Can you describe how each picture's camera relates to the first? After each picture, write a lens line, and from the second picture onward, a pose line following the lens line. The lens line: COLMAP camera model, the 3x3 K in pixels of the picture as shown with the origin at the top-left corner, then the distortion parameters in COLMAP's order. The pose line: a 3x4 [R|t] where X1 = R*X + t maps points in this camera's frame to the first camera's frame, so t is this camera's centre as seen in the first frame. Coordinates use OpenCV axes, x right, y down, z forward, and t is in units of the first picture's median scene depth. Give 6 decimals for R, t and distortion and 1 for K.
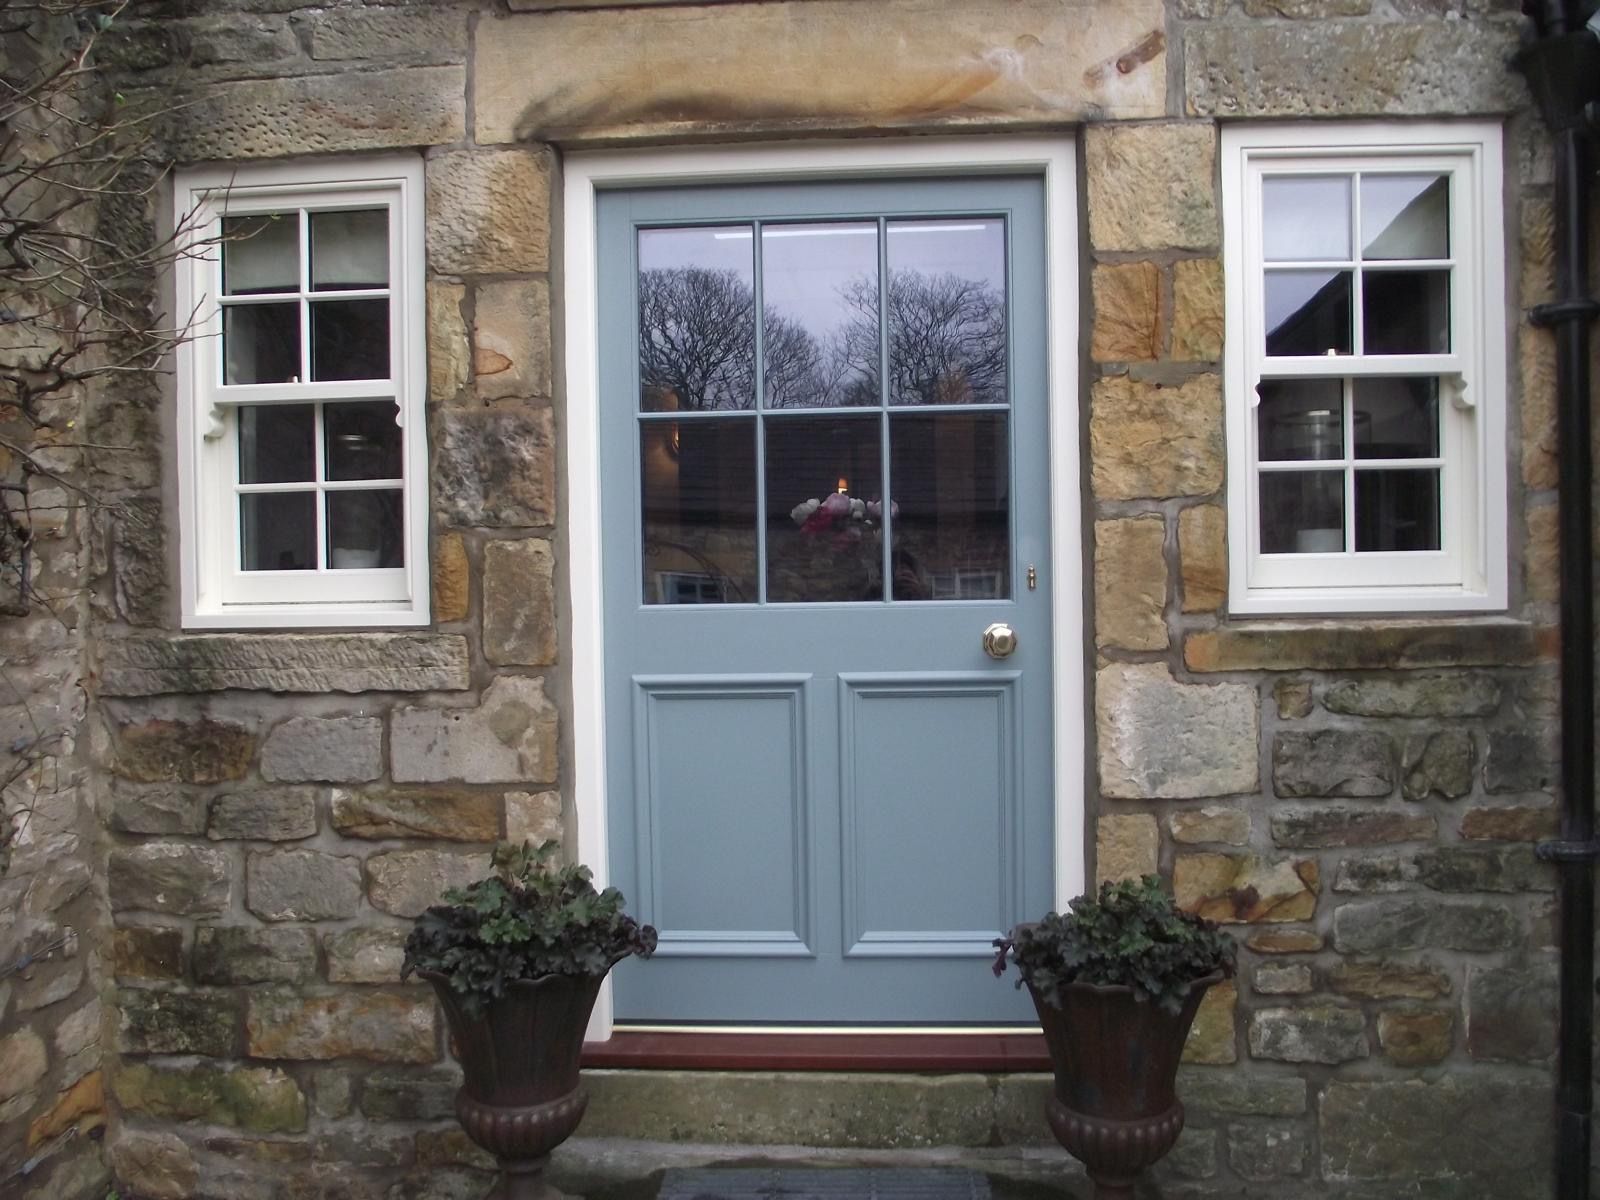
lens RADIAL K [[1235.9, 0, 800.8], [0, 1235.9, 600.8], [0, 0, 1]] dist [-0.017476, -0.008071]
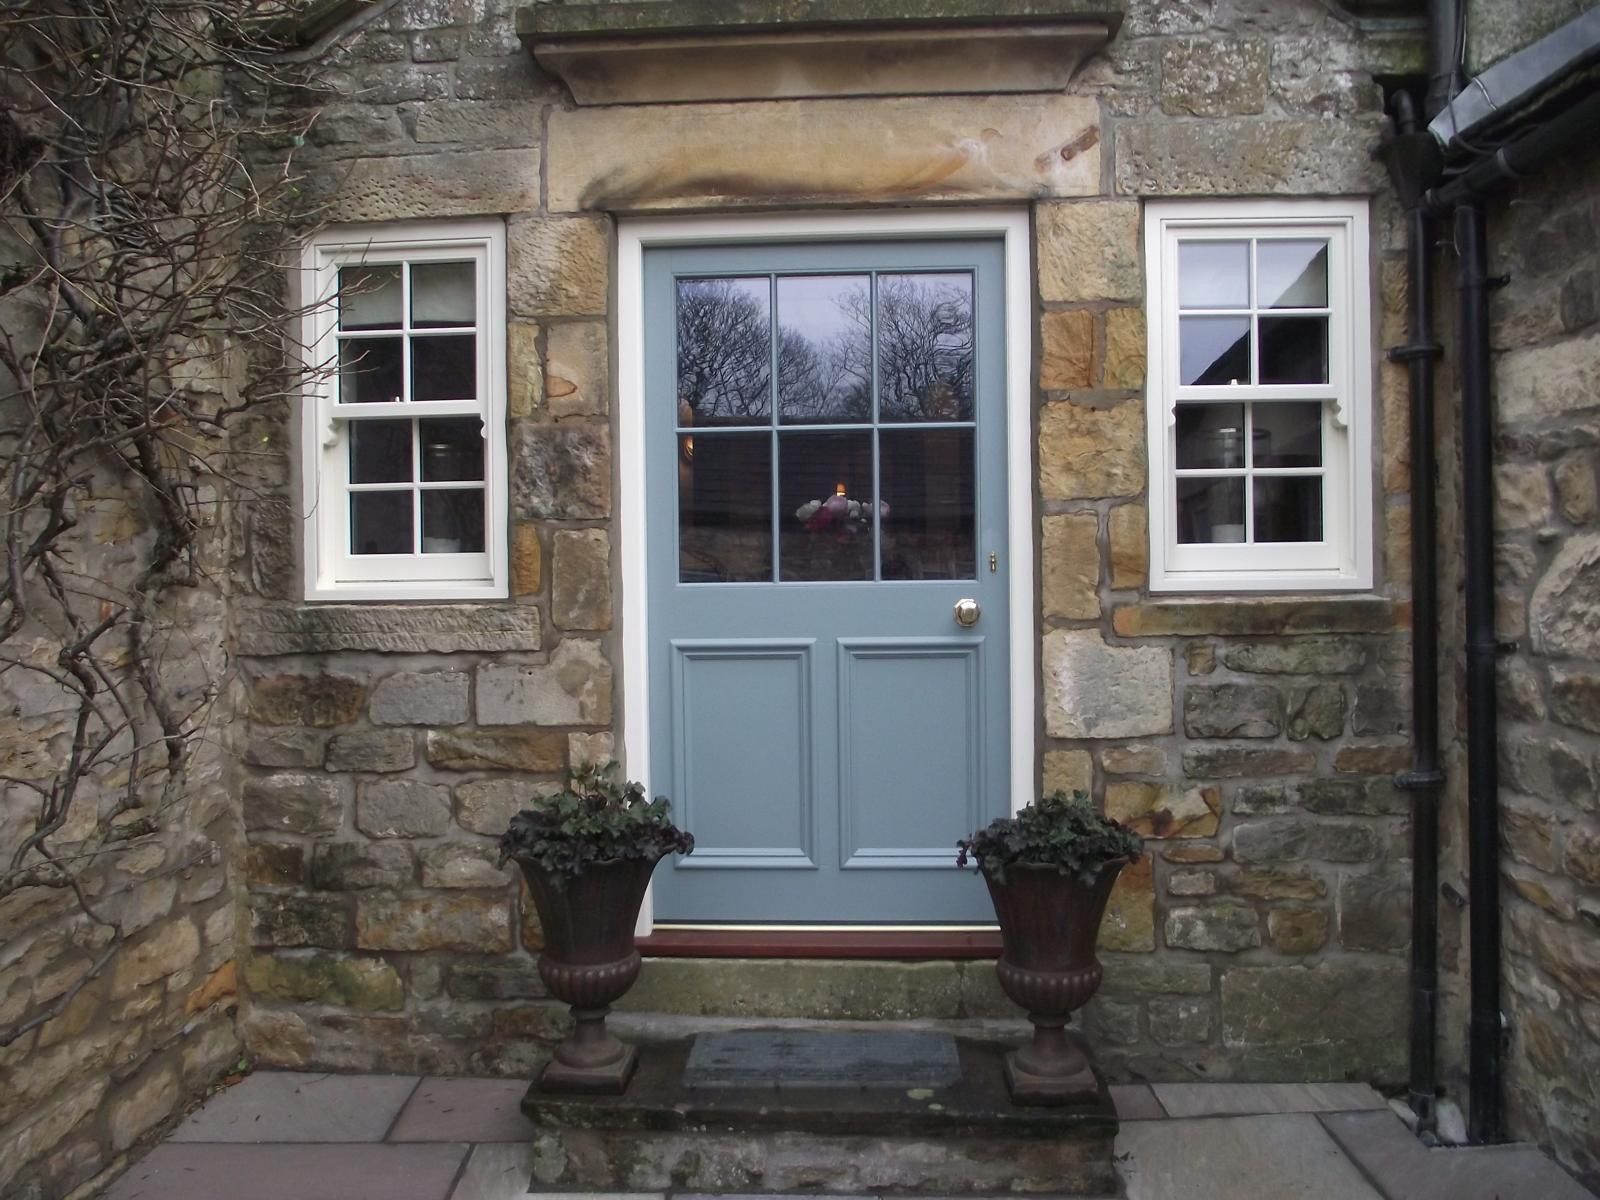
lens RADIAL K [[1235.9, 0, 802.5], [0, 1235.9, 601.3], [0, 0, 1]] dist [-0.017476, -0.008071]
pose [[0.999981, 0.004328, 0.004363, -0.010296], [-0.004308, 0.999981, -0.004454, 0.027669], [-0.004382, 0.004435, 0.999981, -0.247953]]
